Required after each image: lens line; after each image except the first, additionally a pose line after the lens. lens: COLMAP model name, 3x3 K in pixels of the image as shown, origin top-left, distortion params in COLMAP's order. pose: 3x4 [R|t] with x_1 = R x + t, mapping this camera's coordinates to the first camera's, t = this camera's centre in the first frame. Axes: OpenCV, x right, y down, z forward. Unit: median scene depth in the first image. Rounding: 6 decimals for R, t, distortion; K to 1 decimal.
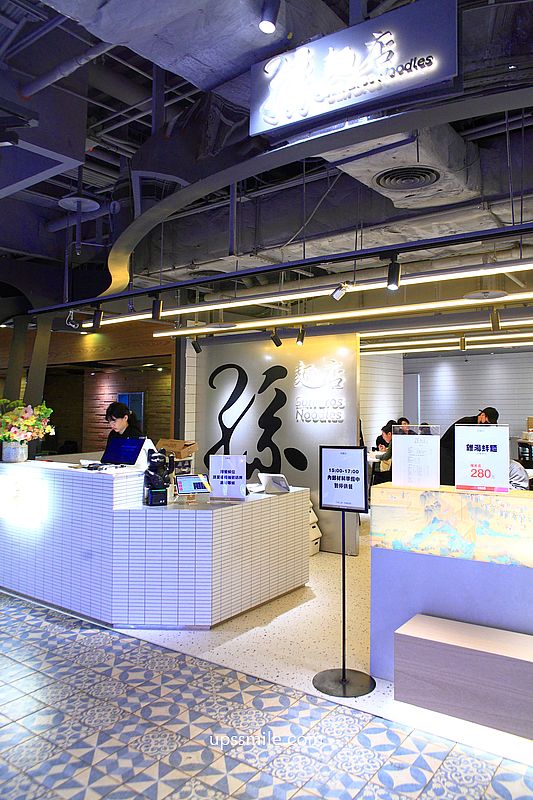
lens RADIAL K [[563.9, 0, 283.9], [0, 563.9, 363.4], [0, 0, 1]] dist [-0.051060, 0.003756]
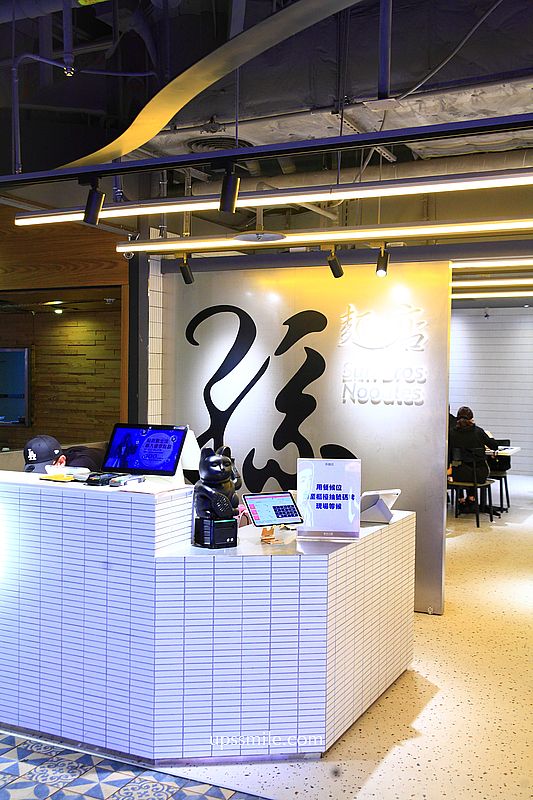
lens RADIAL K [[850.8, 0, 313.8], [0, 850.8, 404.7], [0, 0, 1]] dist [0.019313, 0.019383]
pose [[0.987927, 0.017298, 0.153954, -0.264002], [-0.033540, 0.994060, 0.103535, 0.017716], [-0.151248, -0.107448, 0.982639, 0.153702]]
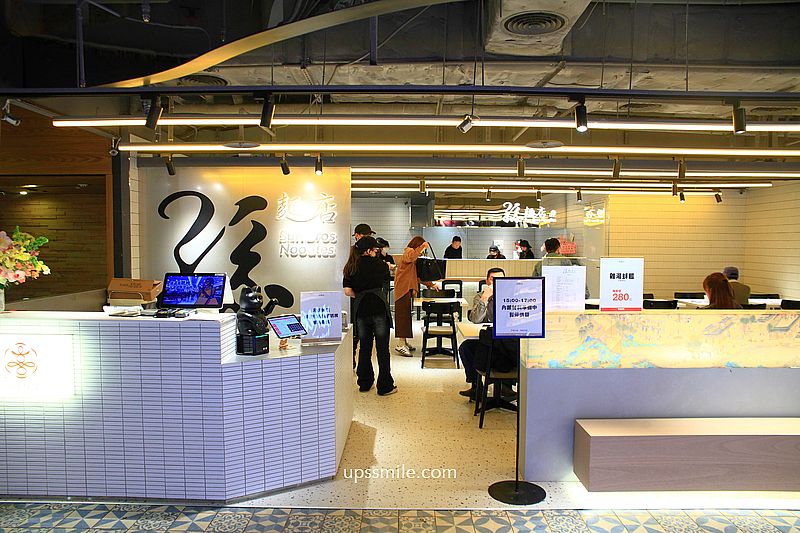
lens RADIAL K [[531.6, 0, 430.5], [0, 531.6, 271.4], [0, 0, 1]] dist [-0.090516, 0.054595]
pose [[0.830607, -0.013655, 0.556691, -0.448435], [-0.055707, 0.992647, 0.107466, 0.032135], [-0.554065, -0.120274, 0.823739, 0.224356]]
